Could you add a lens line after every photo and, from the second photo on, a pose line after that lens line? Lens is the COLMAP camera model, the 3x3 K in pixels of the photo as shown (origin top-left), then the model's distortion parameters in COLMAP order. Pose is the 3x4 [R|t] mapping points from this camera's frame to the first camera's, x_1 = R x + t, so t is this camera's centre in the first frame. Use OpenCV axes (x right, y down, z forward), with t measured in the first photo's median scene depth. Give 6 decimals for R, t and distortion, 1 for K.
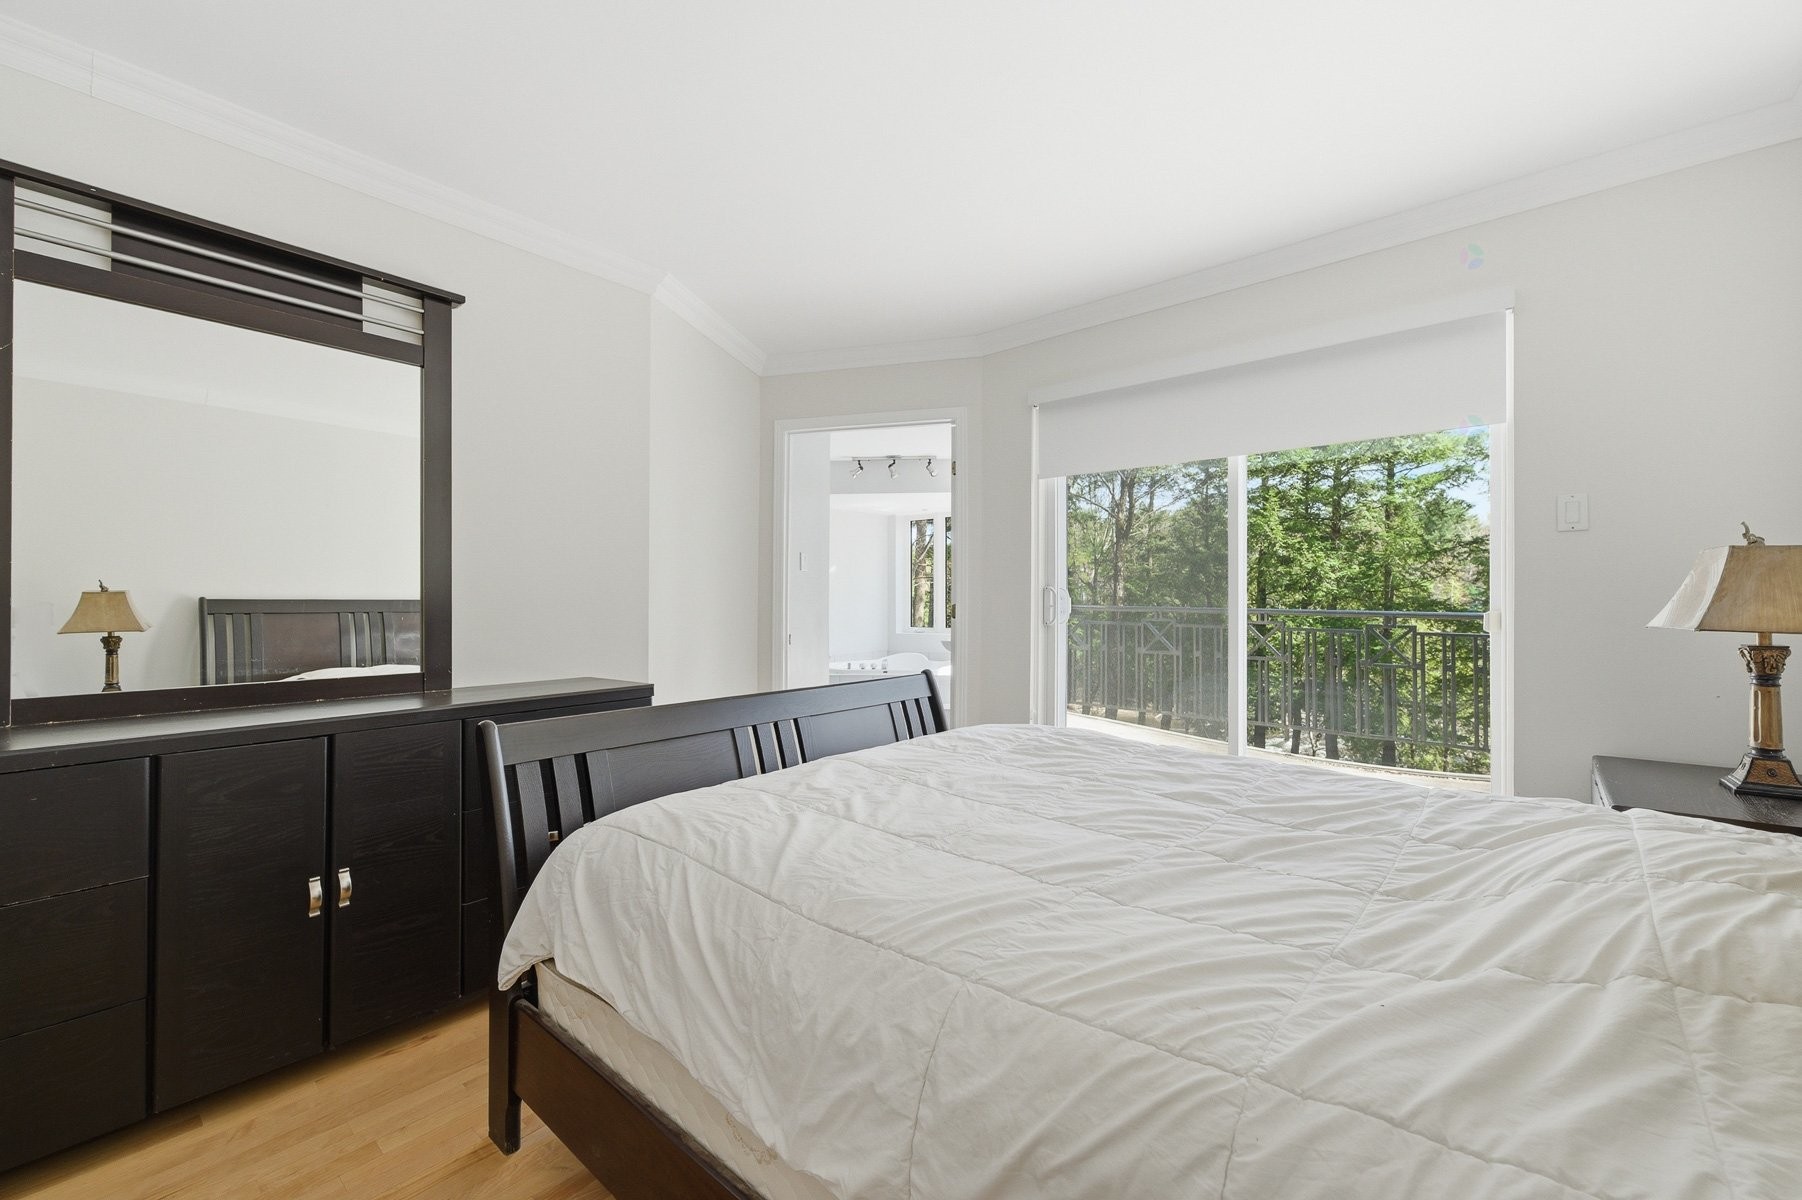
lens RADIAL K [[729.5, 0, 913.7], [0, 729.5, 598.4], [0, 0, 1]] dist [-0.003584, -0.000243]
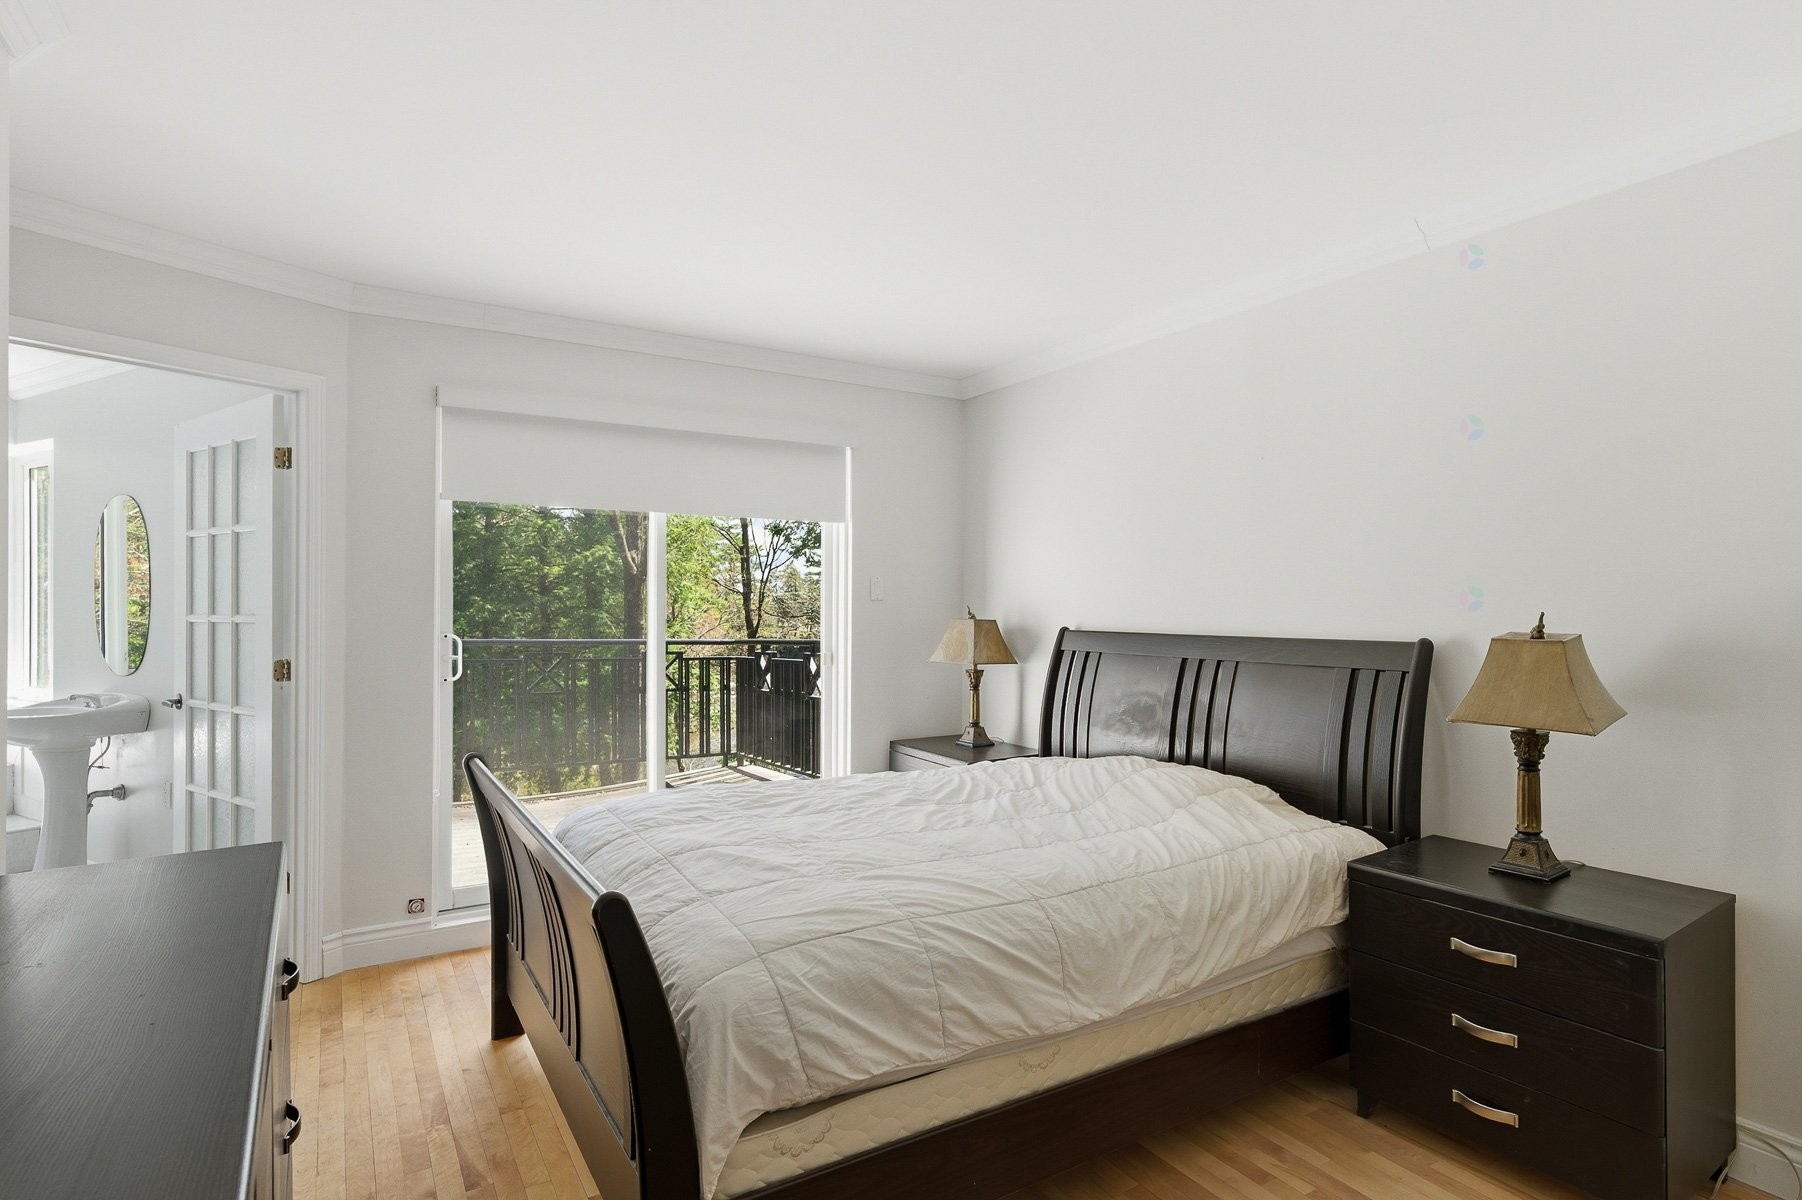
lens RADIAL K [[890.1, 0, 911.3], [0, 890.1, 610.6], [0, 0, 1]] dist [-0.003265, 0.004429]
pose [[0.309157, 0.002746, 0.951007, -1.590306], [-0.014064, 0.999900, 0.001685, -0.134782], [-0.950907, -0.013895, 0.309165, 0.545335]]
